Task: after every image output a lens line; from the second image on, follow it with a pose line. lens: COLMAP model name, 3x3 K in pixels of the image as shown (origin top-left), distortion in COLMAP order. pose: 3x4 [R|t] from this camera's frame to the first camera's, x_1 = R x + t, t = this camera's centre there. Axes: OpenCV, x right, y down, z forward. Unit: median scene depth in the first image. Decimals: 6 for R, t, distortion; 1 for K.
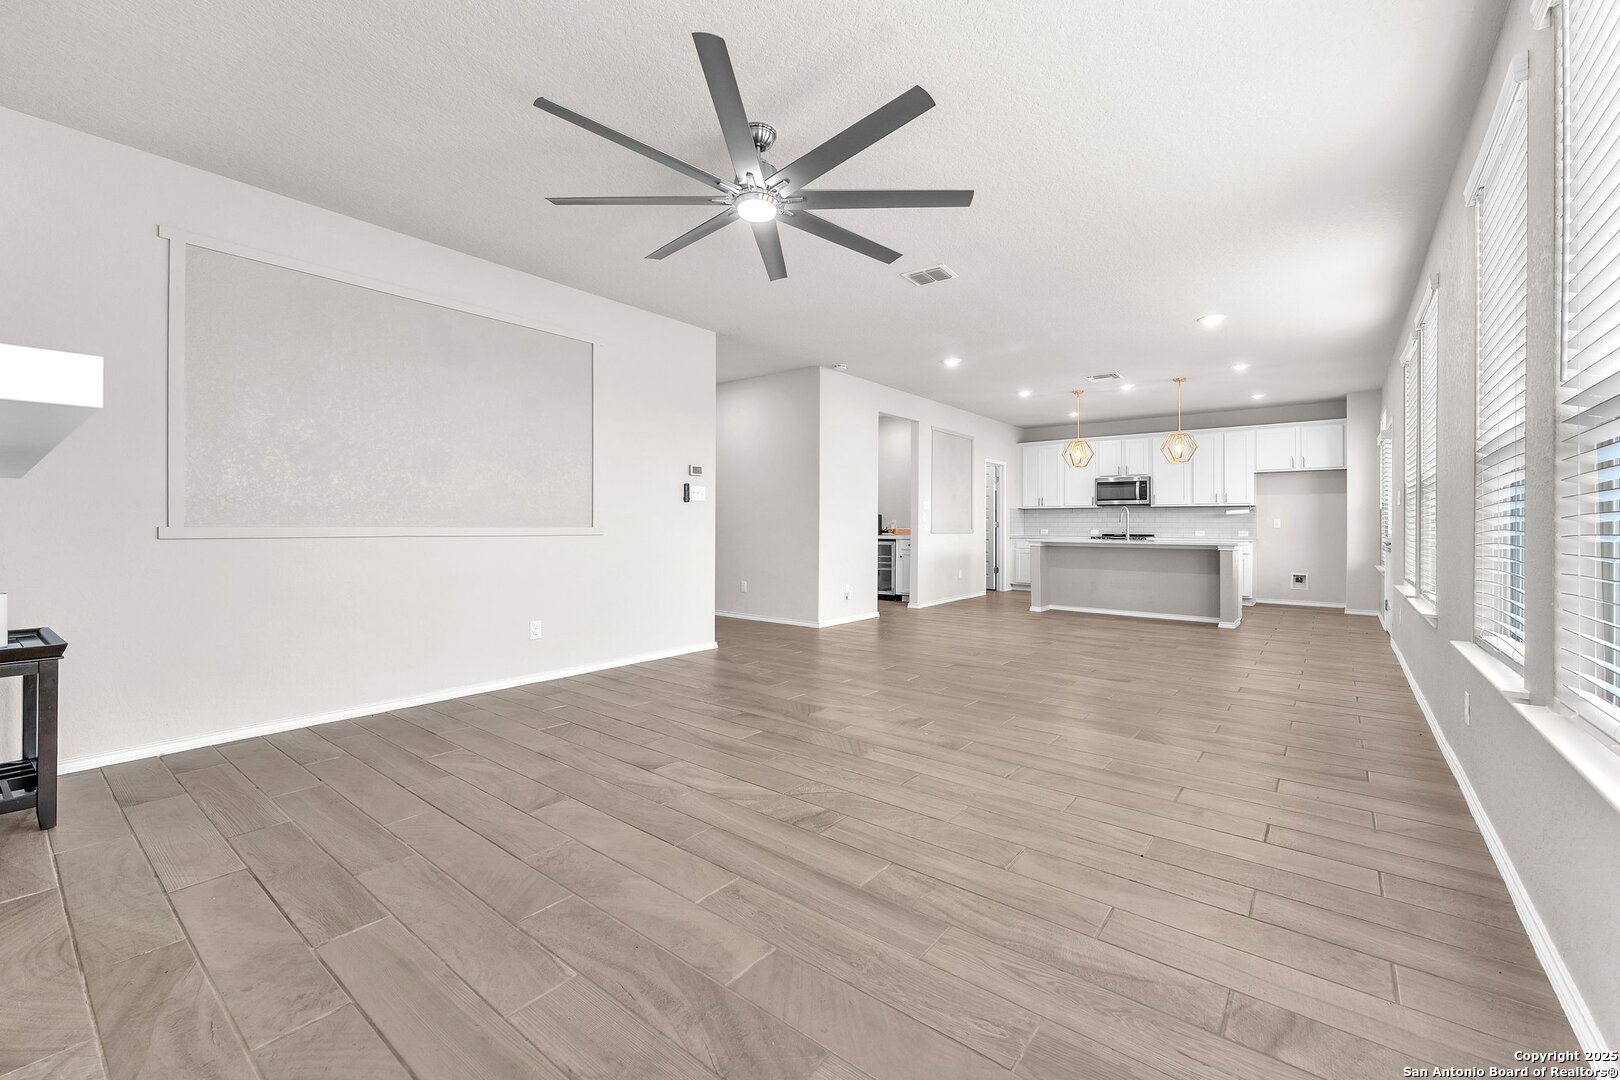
lens RADIAL K [[661.3, 0, 811.9], [0, 661.3, 523.2], [0, 0, 1]] dist [-0.000764, -0.000015]
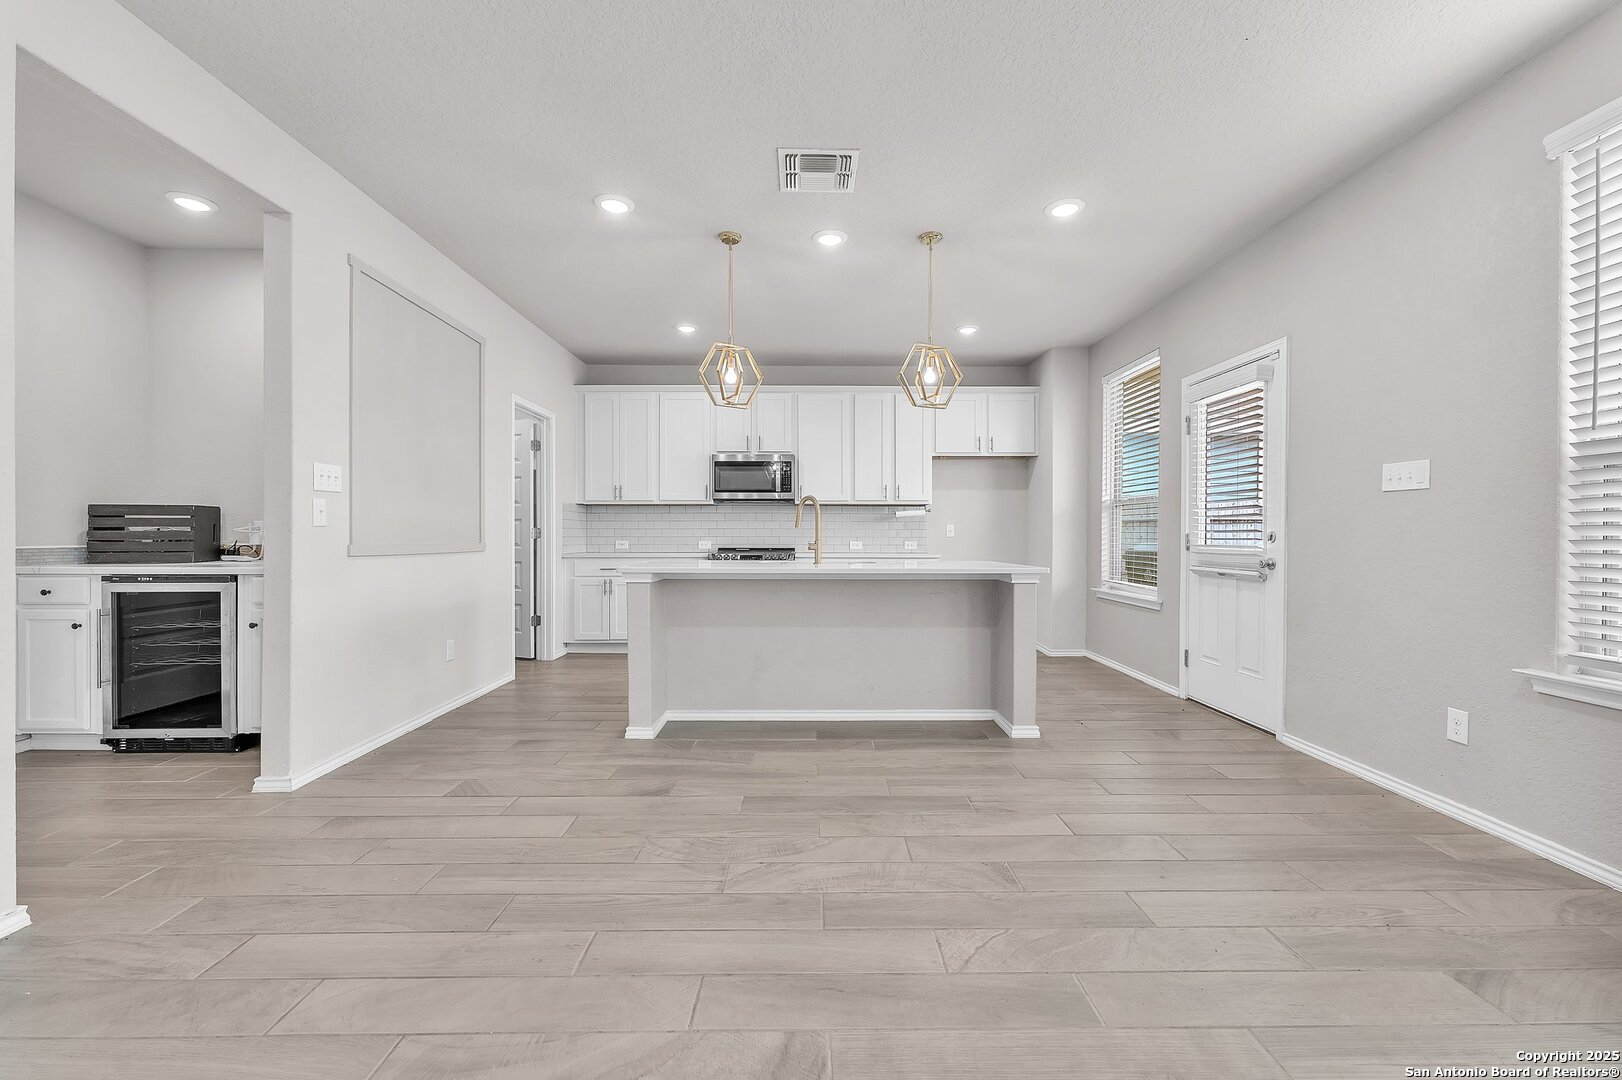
lens RADIAL K [[656.7, 0, 815.3], [0, 656.7, 538.4], [0, 0, 1]] dist [0.000723, 0.000163]
pose [[0.775026, -0.006685, 0.631894, 0.141781], [0.000566, 0.999951, 0.009886, 0.001883], [-0.631929, -0.007304, 0.774992, 0.532863]]
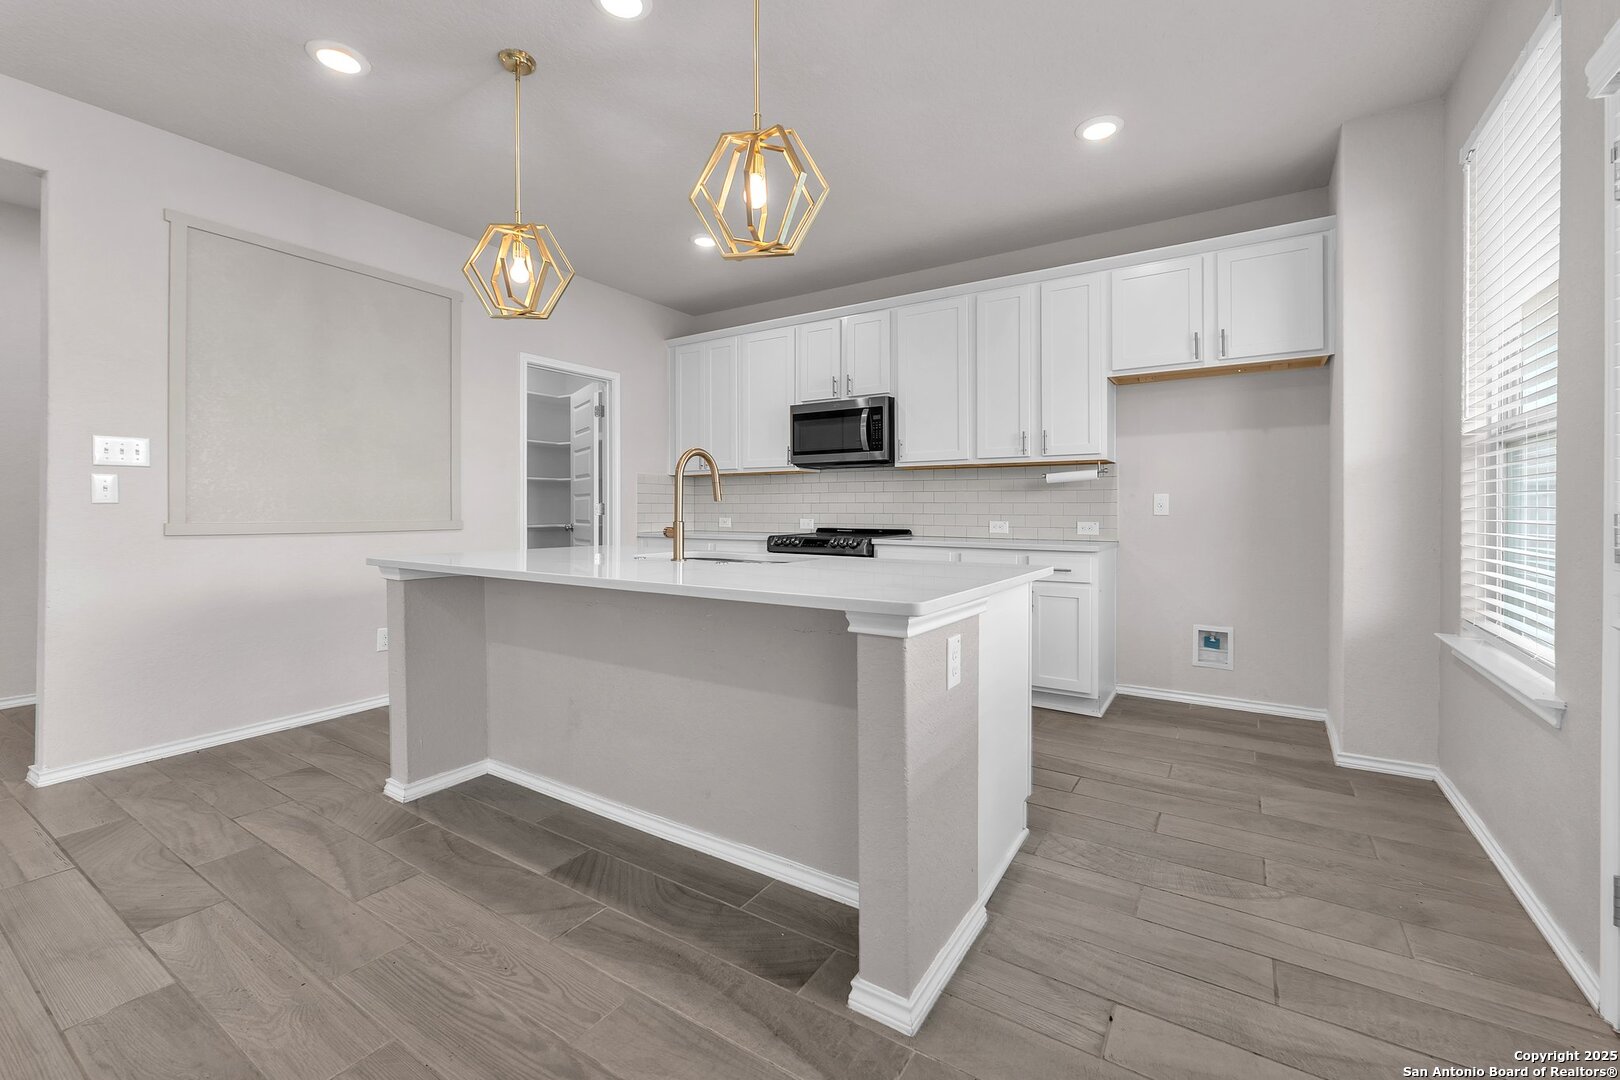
lens RADIAL K [[670.5, 0, 816.2], [0, 670.5, 509.6], [0, 0, 1]] dist [-0.000271, 0.000273]
pose [[0.994474, -0.003699, 0.104920, 0.436510], [0.003283, 0.999986, 0.004137, 0.001433], [-0.104934, -0.003770, 0.994472, 0.594623]]
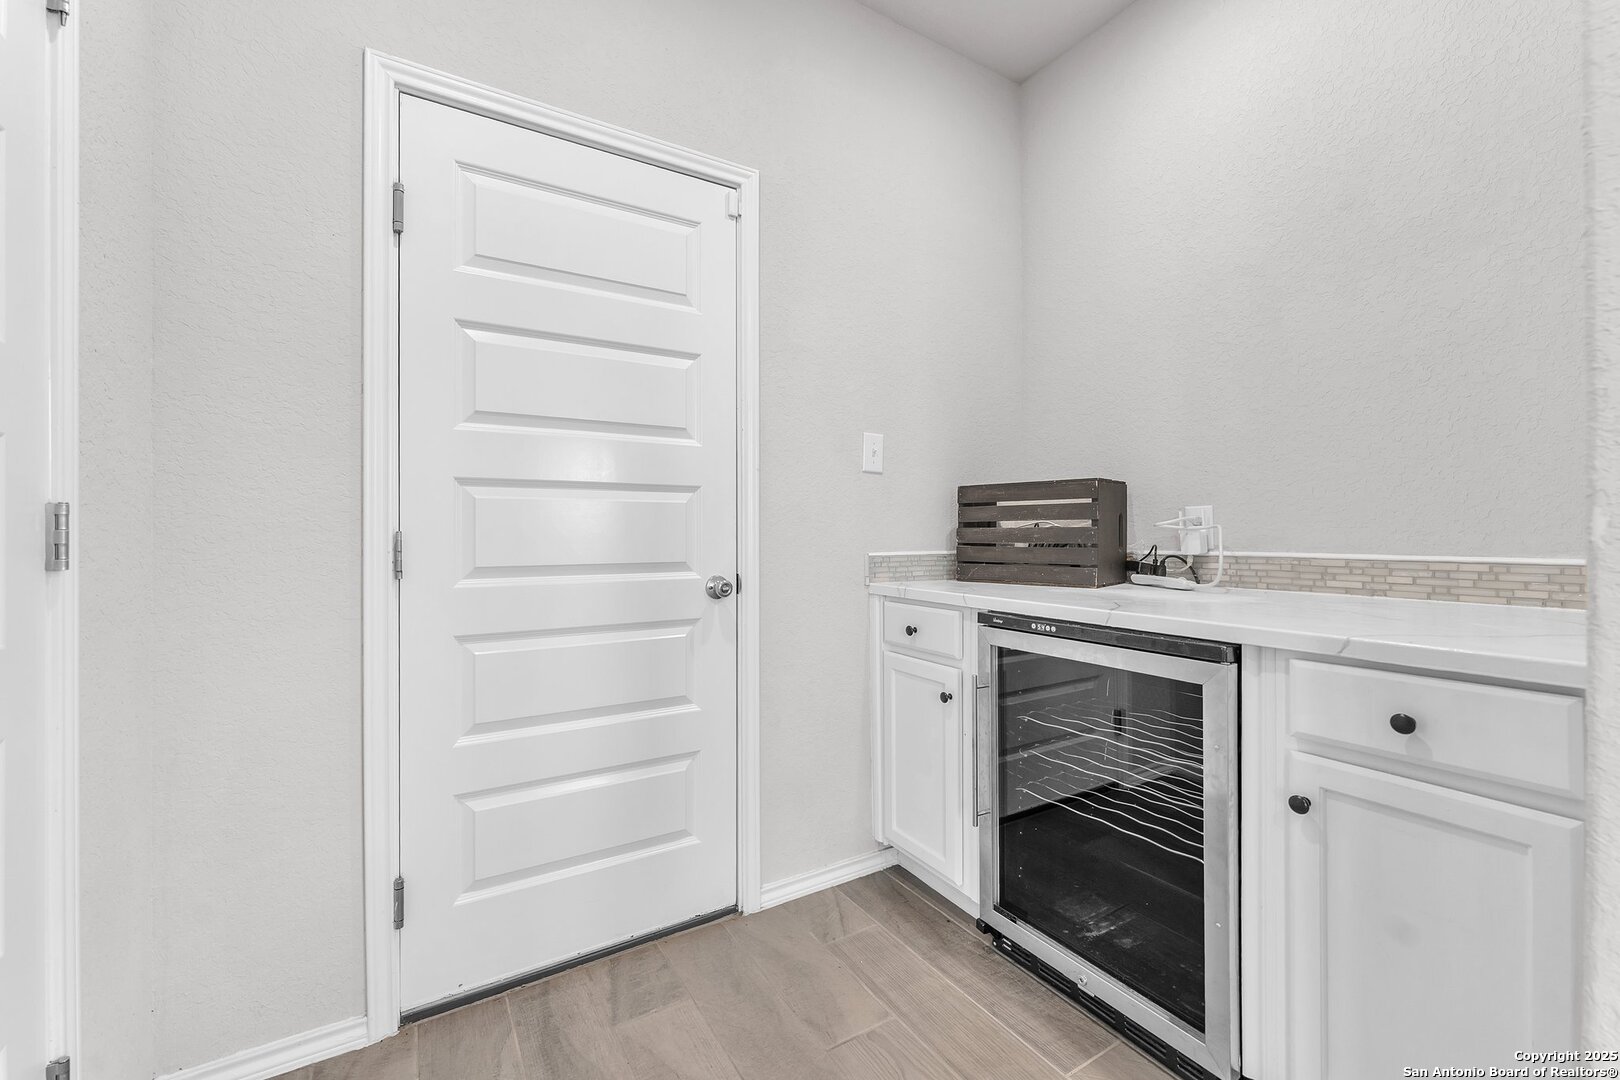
lens RADIAL K [[666.9, 0, 810.0], [0, 666.9, 540.0], [0, 0, 1]] dist [0.000081, 0.000056]
pose [[0.938354, -0.001687, -0.345670, 0.091340], [0.007183, 0.999867, 0.014618, 0.001346], [0.345600, -0.016200, 0.938242, 0.835920]]
